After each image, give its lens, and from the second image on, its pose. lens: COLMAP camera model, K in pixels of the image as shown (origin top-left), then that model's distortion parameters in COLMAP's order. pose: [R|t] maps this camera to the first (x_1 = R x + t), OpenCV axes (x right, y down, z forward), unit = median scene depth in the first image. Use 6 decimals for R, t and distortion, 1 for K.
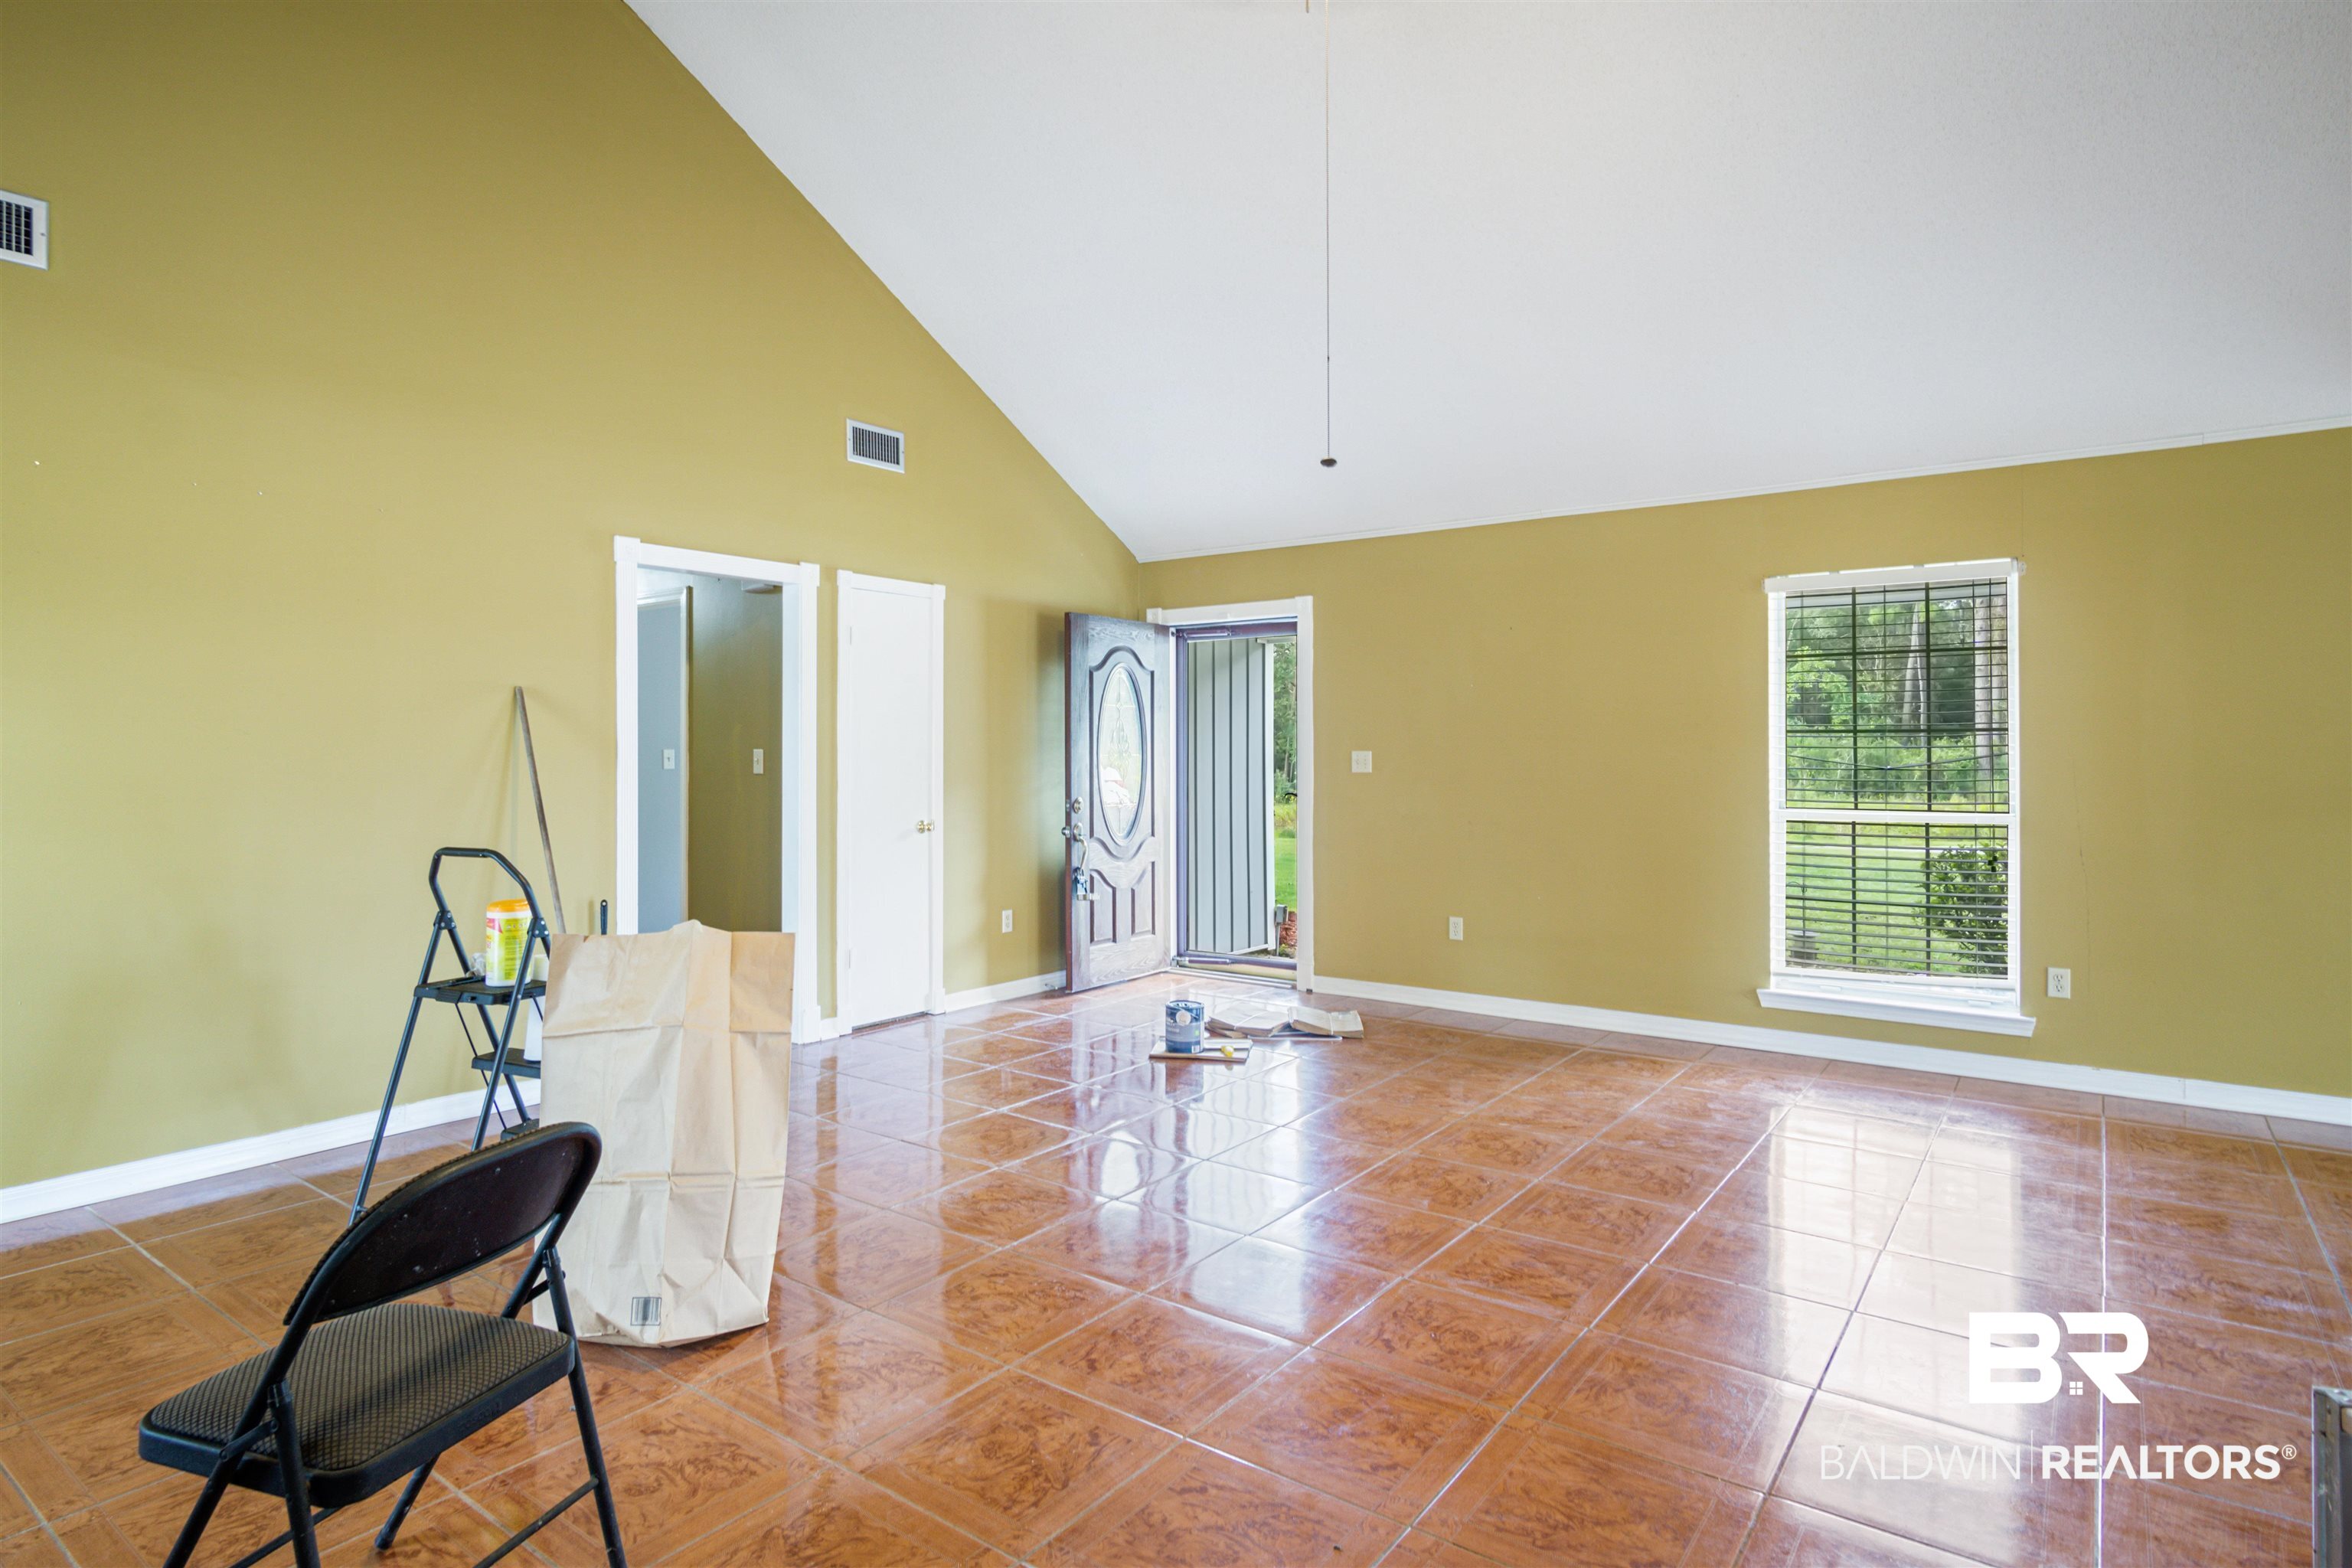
lens RADIAL K [[1258.3, 0, 1143.2], [0, 1258.3, 744.7], [0, 0, 1]] dist [-0.009967, 0.004599]
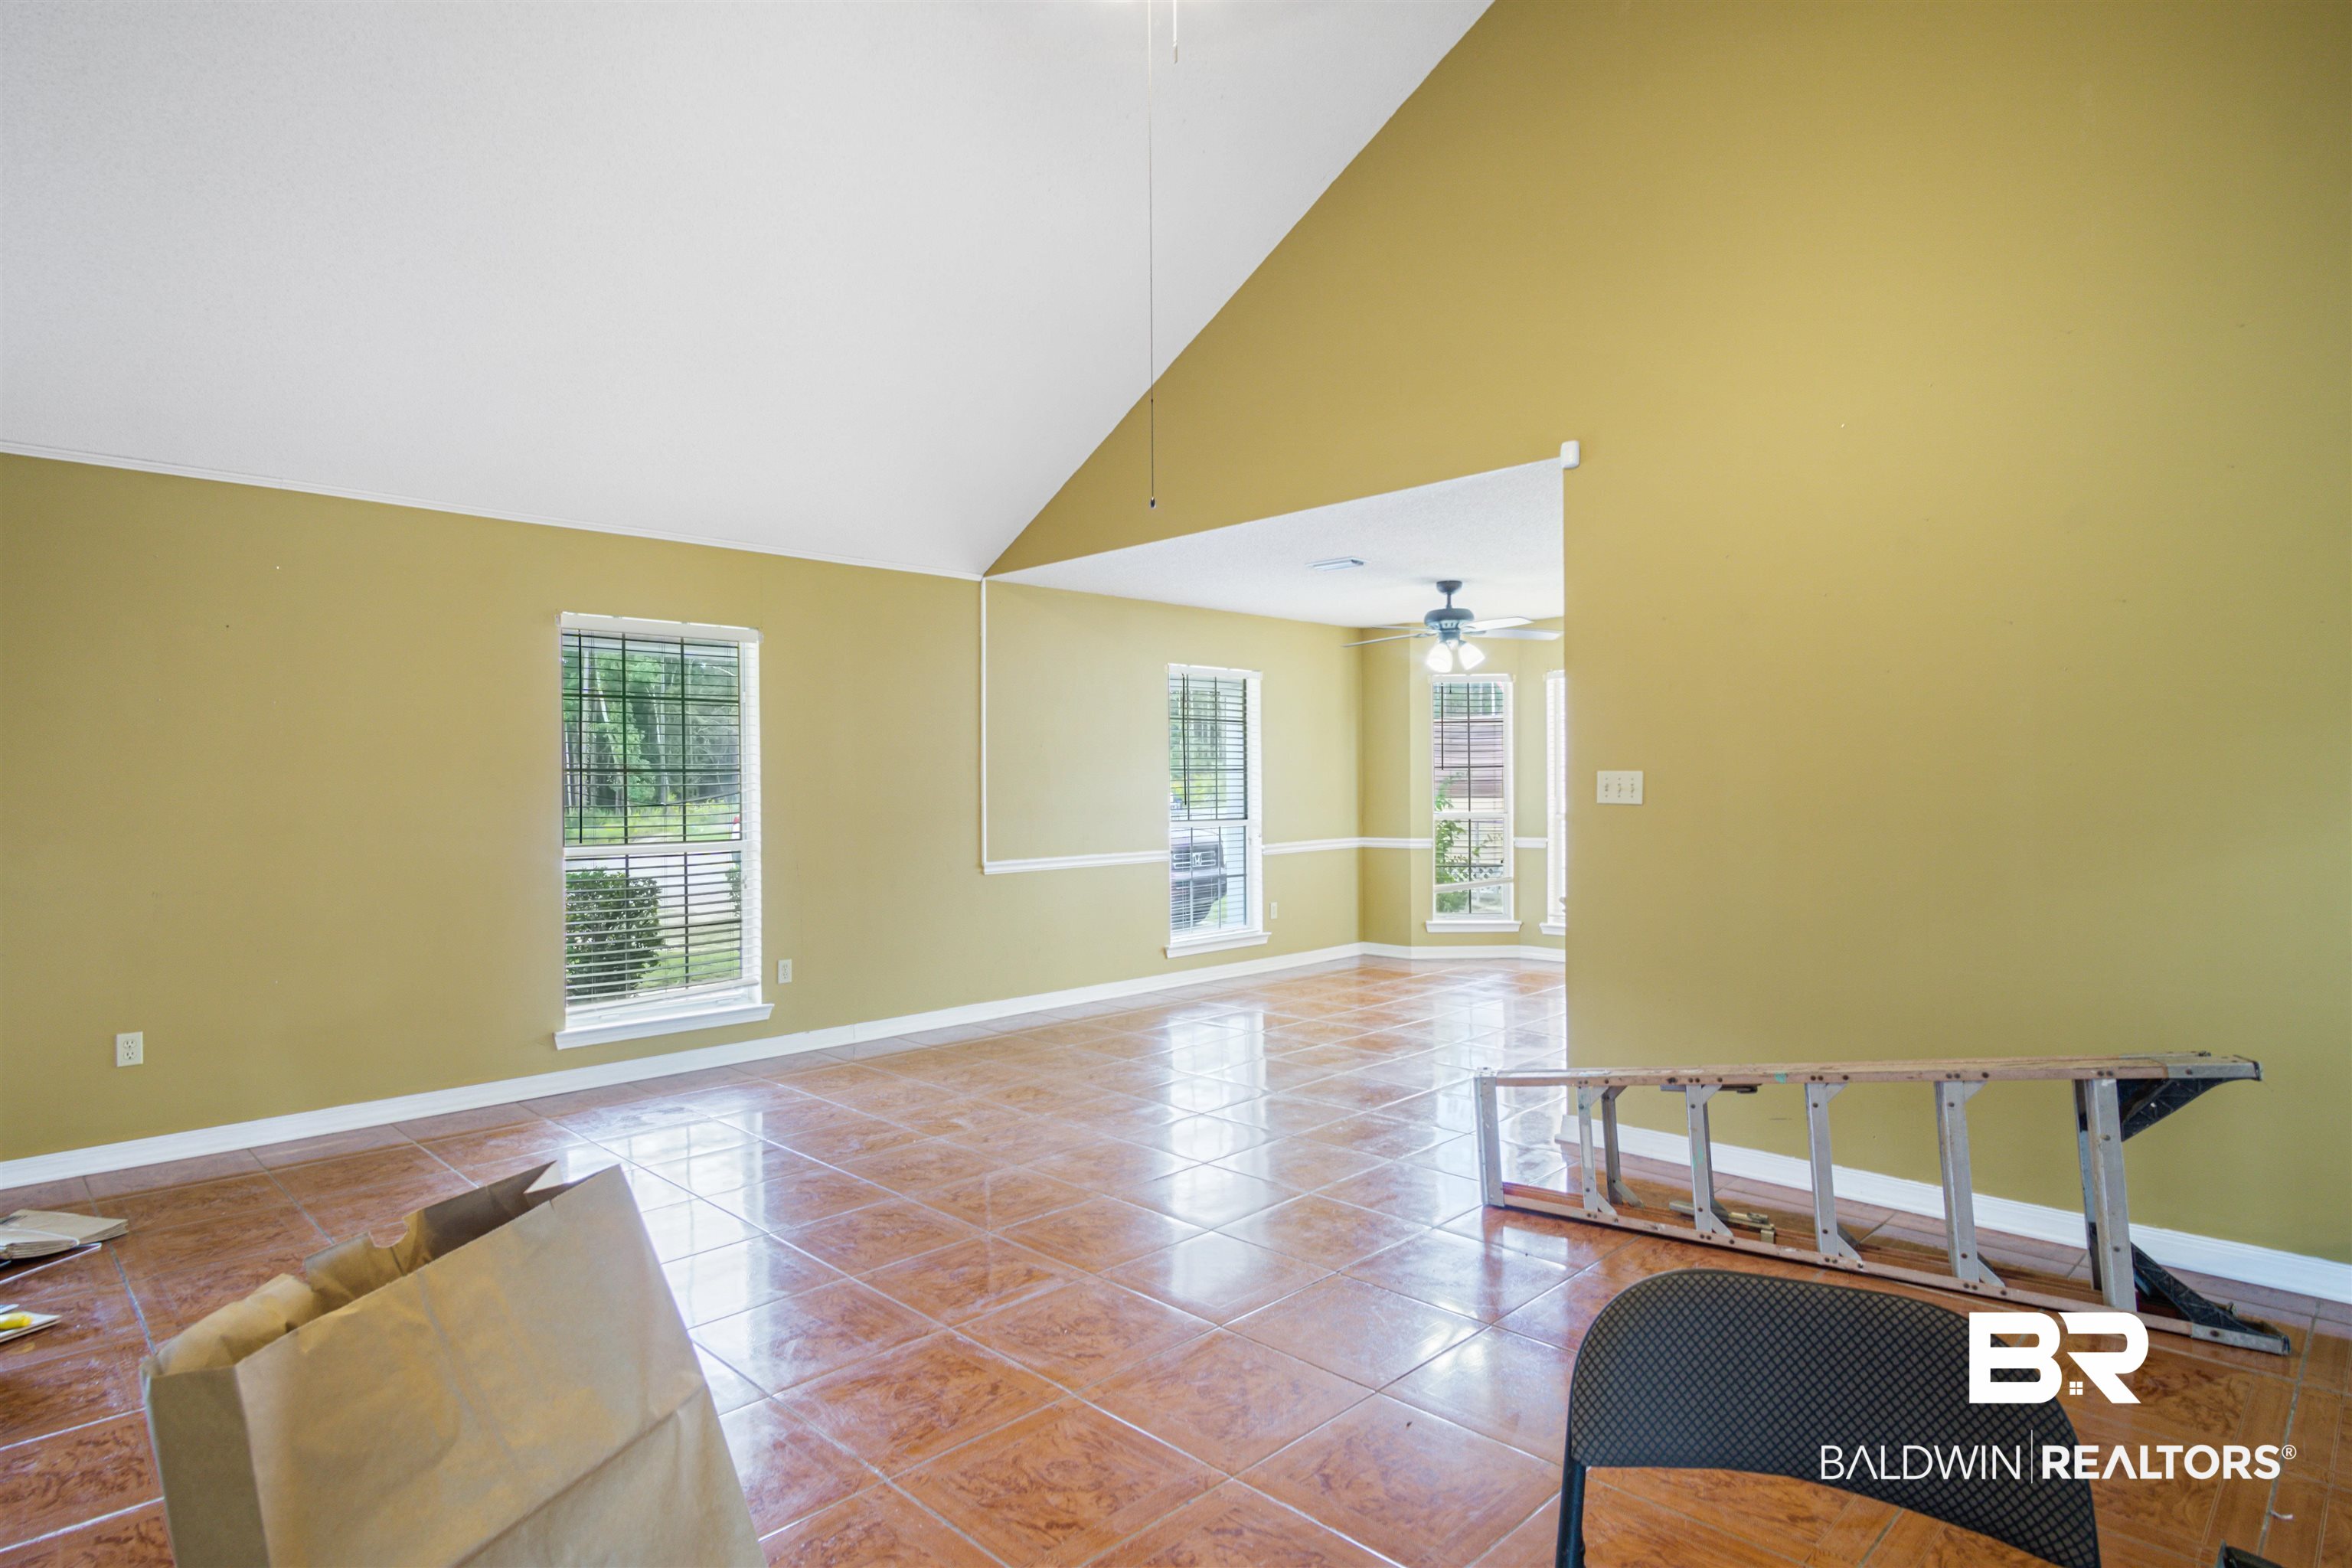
lens RADIAL K [[1258.3, 0, 1158.8], [0, 1258.3, 791.3], [0, 0, 1]] dist [-0.009967, 0.004599]
pose [[0.139063, -0.005507, 0.990268, -0.456297], [0.002687, 0.999983, 0.005183, 0.003078], [-0.990280, 0.001940, 0.139076, 0.441499]]
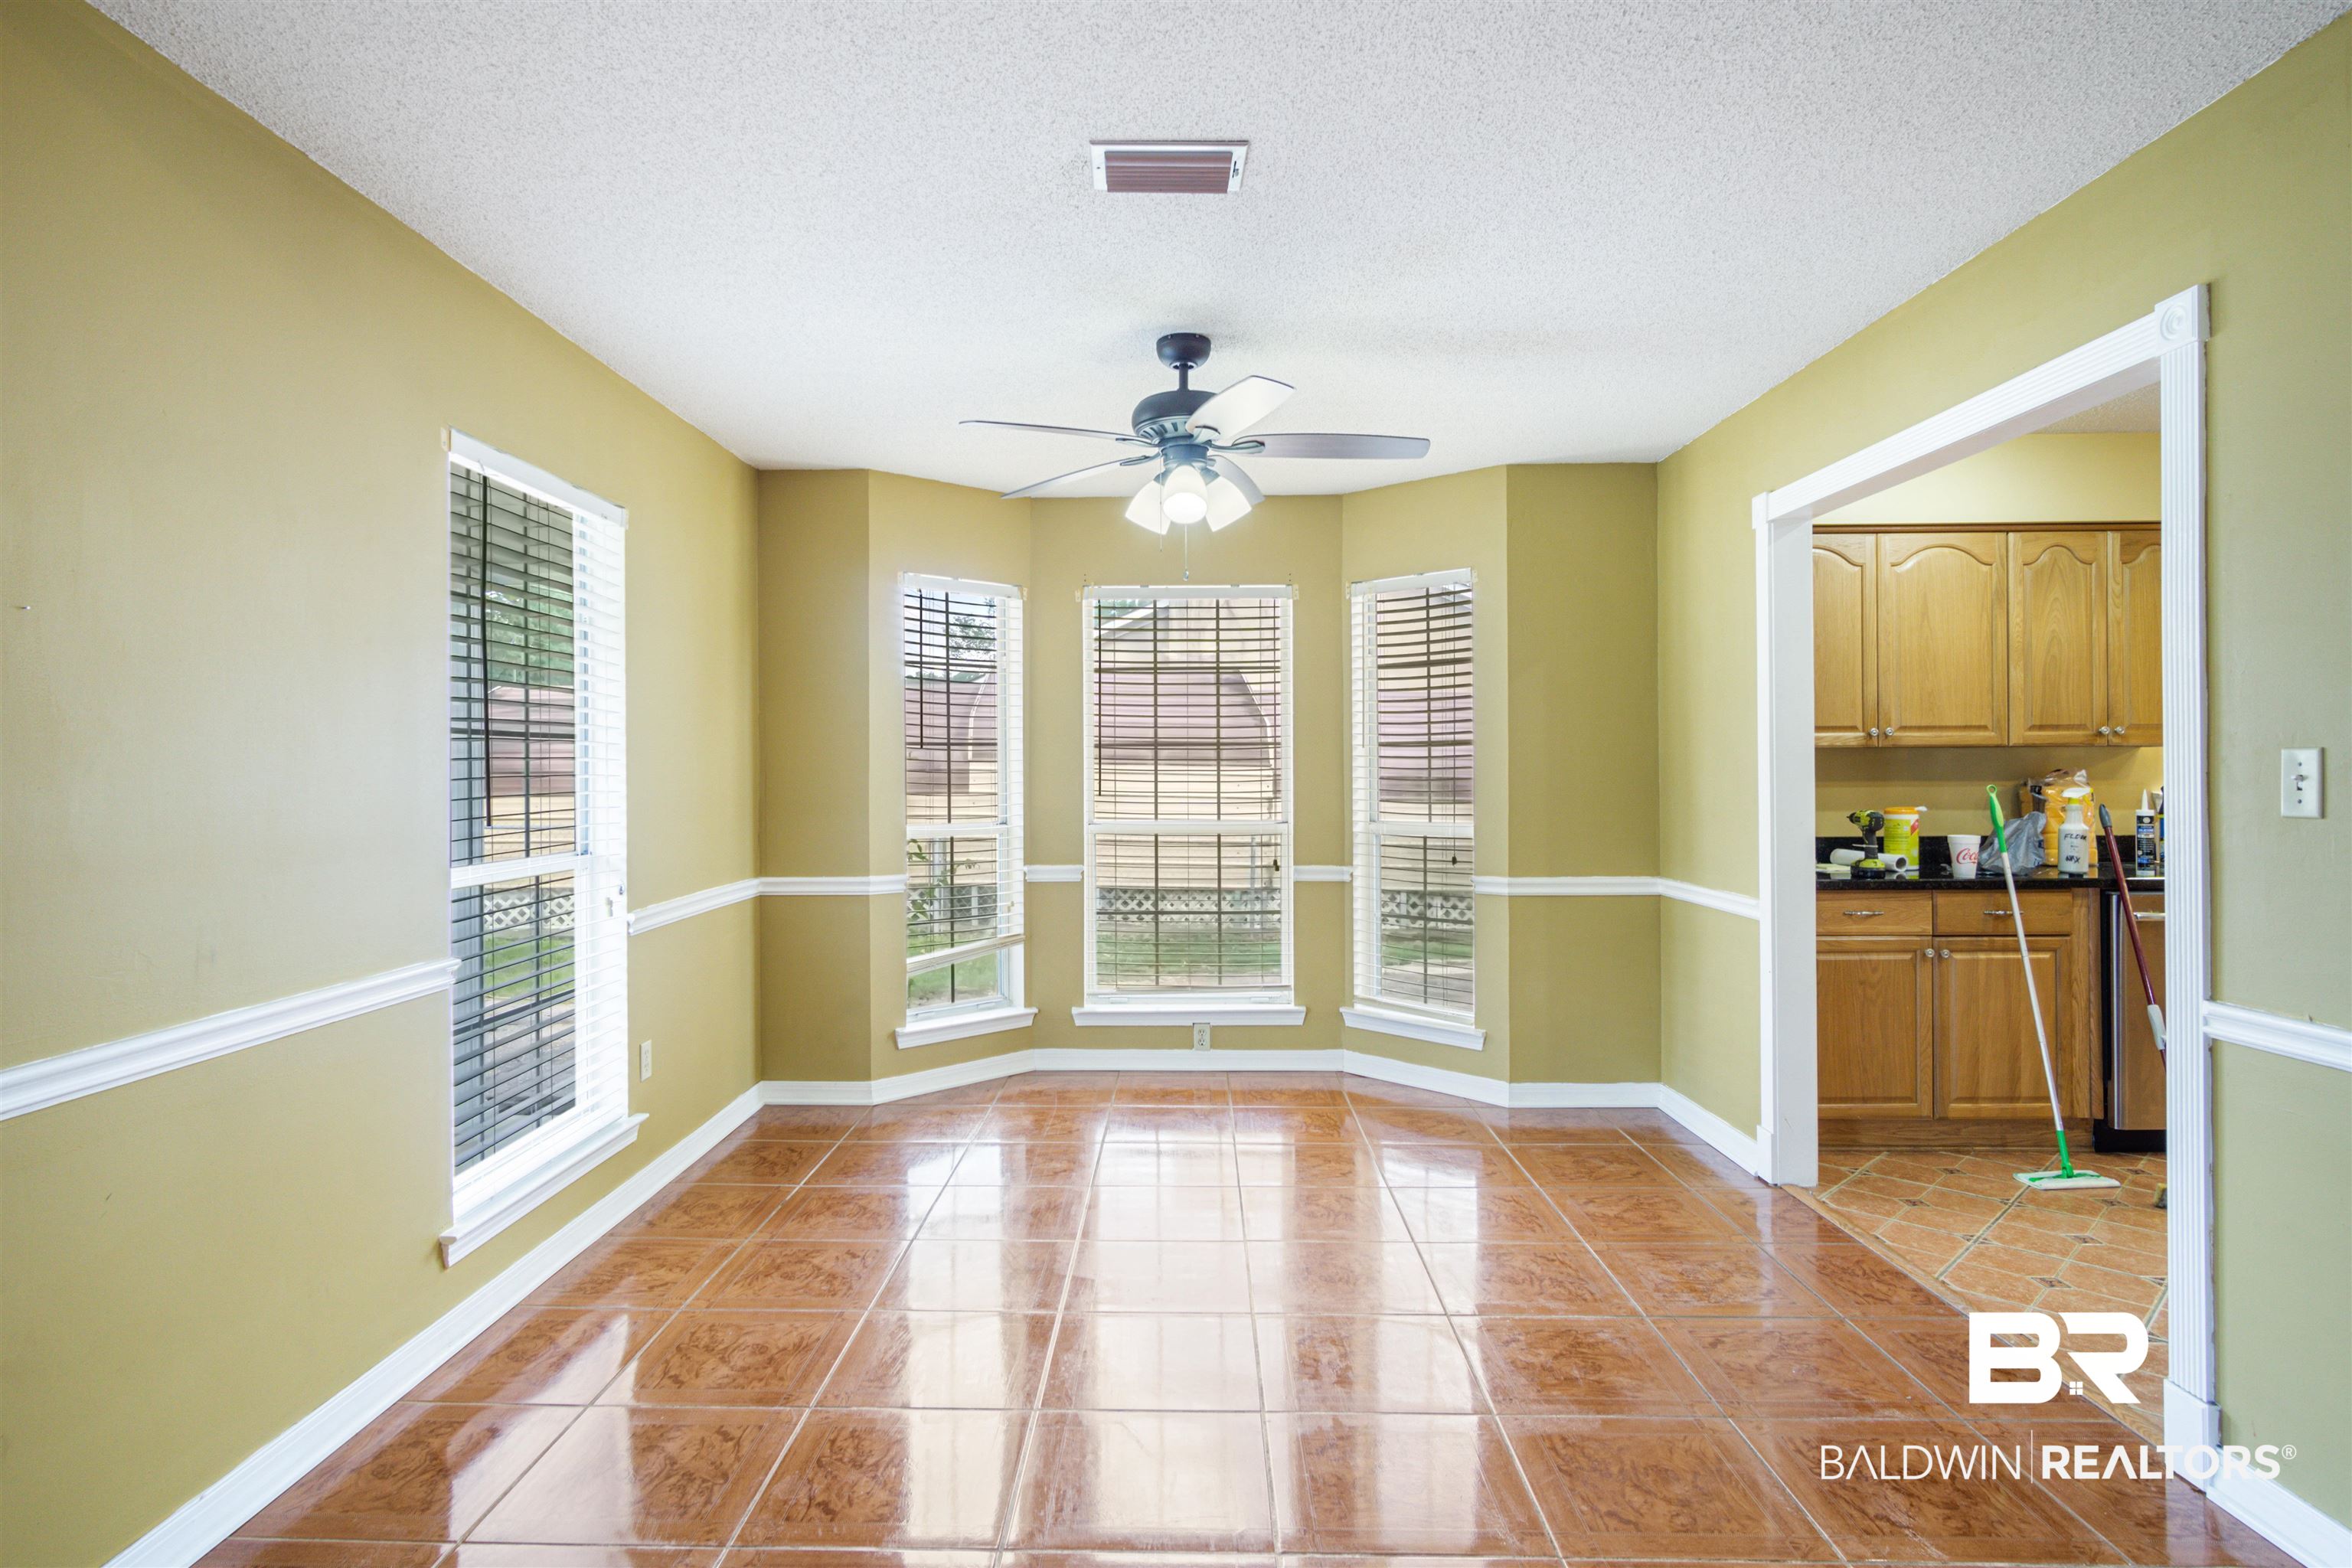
lens RADIAL K [[1258.3, 0, 1158.0], [0, 1258.3, 786.8], [0, 0, 1]] dist [-0.009967, 0.004599]
pose [[-0.593802, -0.006010, 0.804589, 0.503134], [-0.000267, 0.999974, 0.007273, 0.006698], [-0.804611, 0.004104, -0.593788, 0.730613]]
